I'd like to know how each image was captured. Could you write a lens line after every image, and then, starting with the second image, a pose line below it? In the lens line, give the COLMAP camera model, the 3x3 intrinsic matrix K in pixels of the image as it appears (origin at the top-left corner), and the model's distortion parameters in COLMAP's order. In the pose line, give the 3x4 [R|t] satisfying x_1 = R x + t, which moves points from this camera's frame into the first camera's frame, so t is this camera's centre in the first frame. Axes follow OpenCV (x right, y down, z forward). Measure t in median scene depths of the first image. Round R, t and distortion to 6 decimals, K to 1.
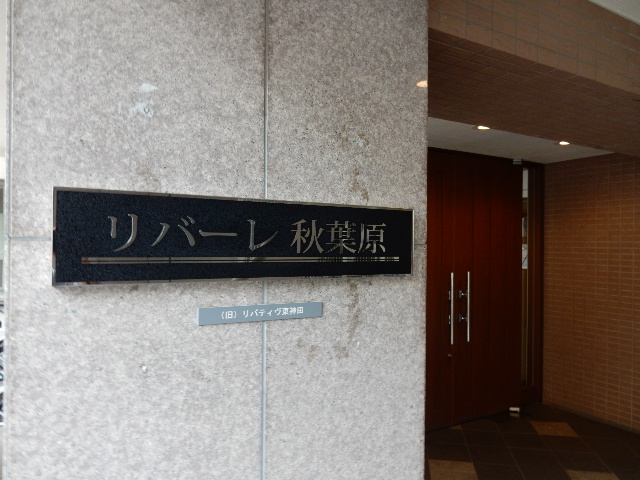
lens RADIAL K [[476.3, 0, 320.0], [0, 476.3, 240.0], [0, 0, 1]] dist [-0.005053, 0.001922]
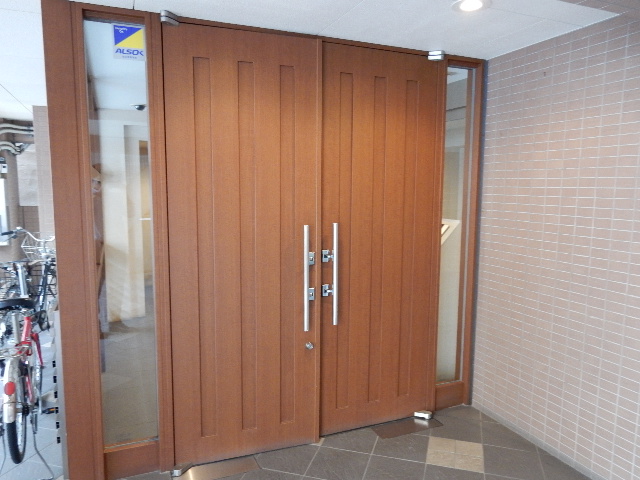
lens RADIAL K [[476.3, 0, 320.0], [0, 476.3, 240.0], [0, 0, 1]] dist [-0.005053, 0.001922]
pose [[0.991322, 0.014347, -0.130669, 0.369370], [0.001037, 0.993142, 0.116912, 0.011553], [0.131450, -0.116032, 0.984509, 0.325358]]
